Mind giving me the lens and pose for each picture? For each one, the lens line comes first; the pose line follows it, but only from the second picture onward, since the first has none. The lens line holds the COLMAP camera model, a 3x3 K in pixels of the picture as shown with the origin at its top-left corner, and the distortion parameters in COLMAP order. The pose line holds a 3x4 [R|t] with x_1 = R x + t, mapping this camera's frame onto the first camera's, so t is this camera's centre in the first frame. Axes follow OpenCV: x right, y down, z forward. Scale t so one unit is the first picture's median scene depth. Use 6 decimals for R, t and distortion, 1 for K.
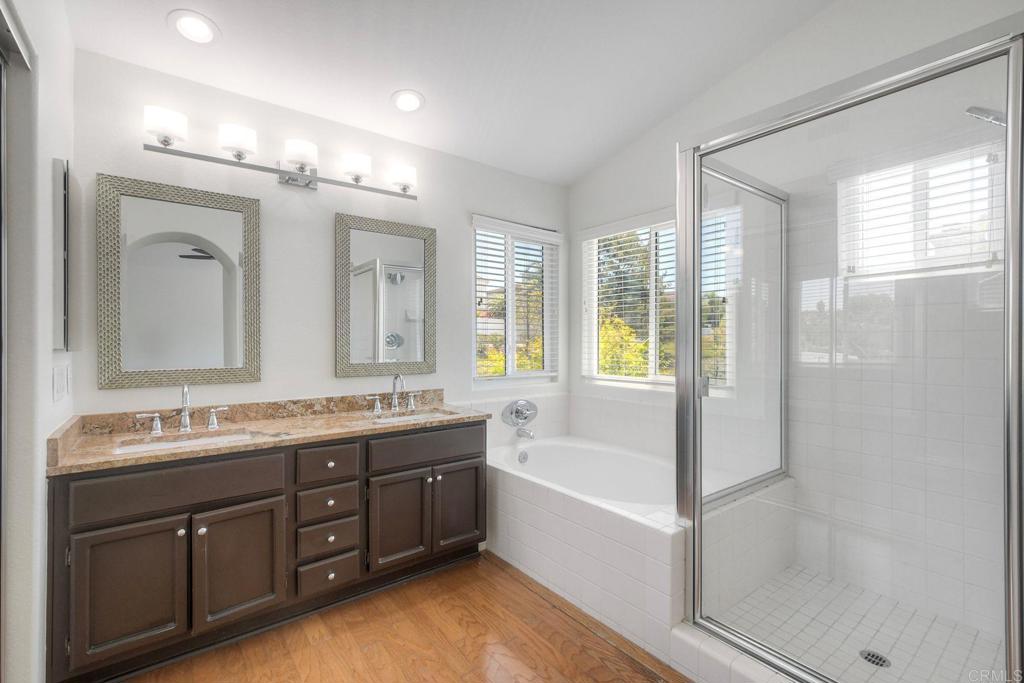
lens RADIAL K [[456.1, 0, 511.0], [0, 456.1, 340.5], [0, 0, 1]] dist [0.002705, -0.000234]
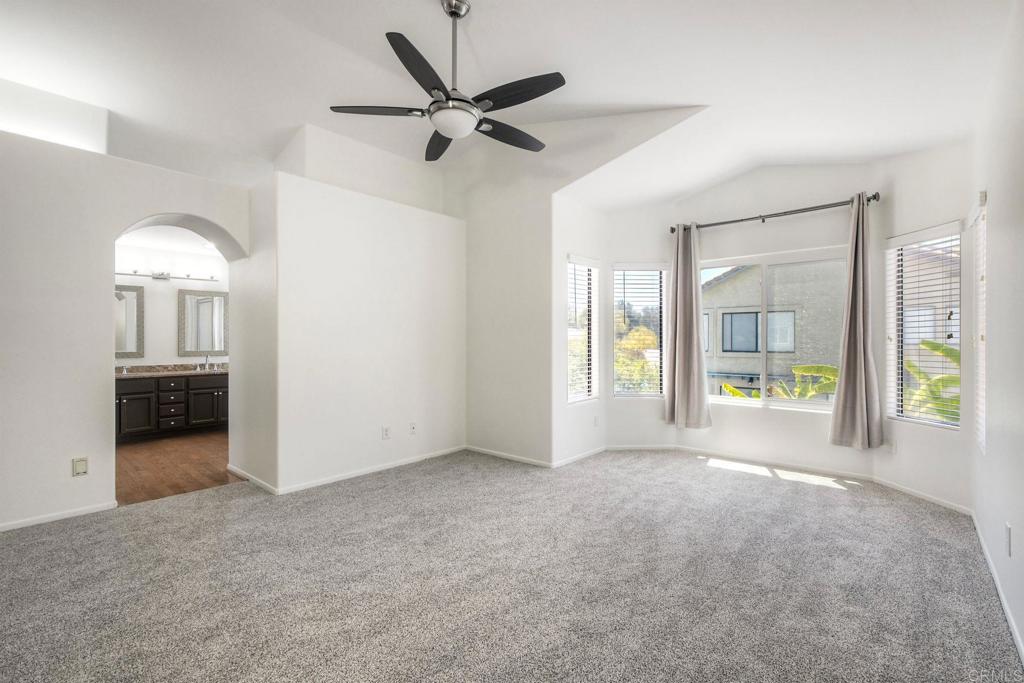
lens RADIAL K [[456.1, 0, 507.0], [0, 456.1, 338.1], [0, 0, 1]] dist [0.002705, -0.000234]
pose [[0.983184, -0.001896, 0.182606, 0.958677], [0.003237, 0.999970, -0.007045, 0.004572], [-0.182587, 0.007518, 0.983161, -1.841111]]
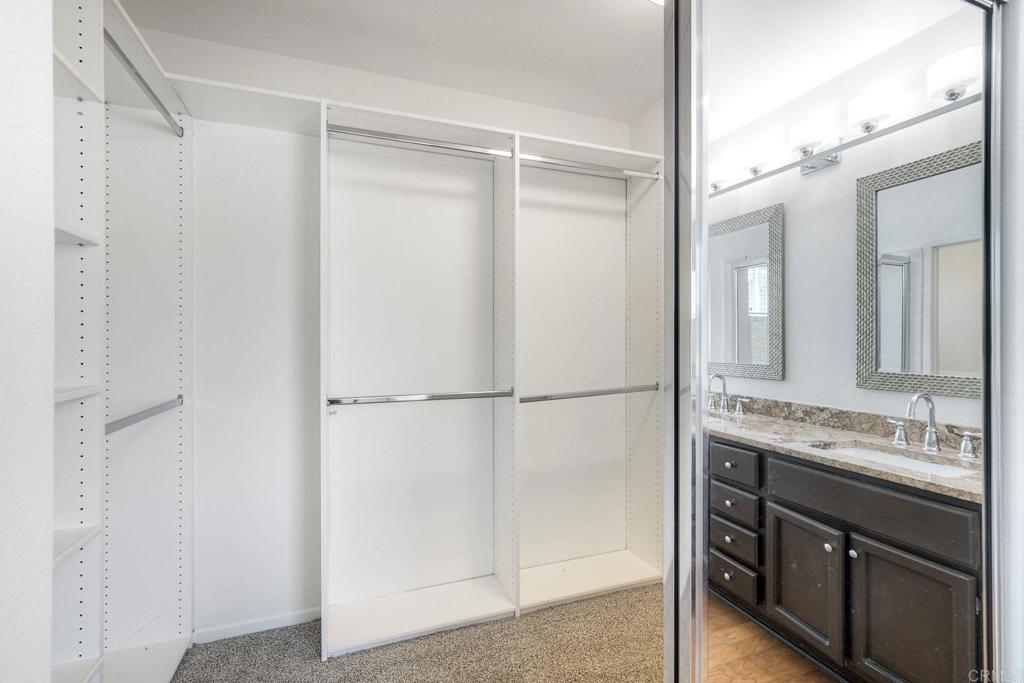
lens RADIAL K [[456.1, 0, 506.4], [0, 456.1, 341.7], [0, 0, 1]] dist [0.002705, -0.000234]
pose [[-0.227618, 0.003391, -0.973745, 0.563052], [-0.014607, 0.999870, 0.006896, 0.005353], [0.973641, 0.015793, -0.227538, 0.624849]]
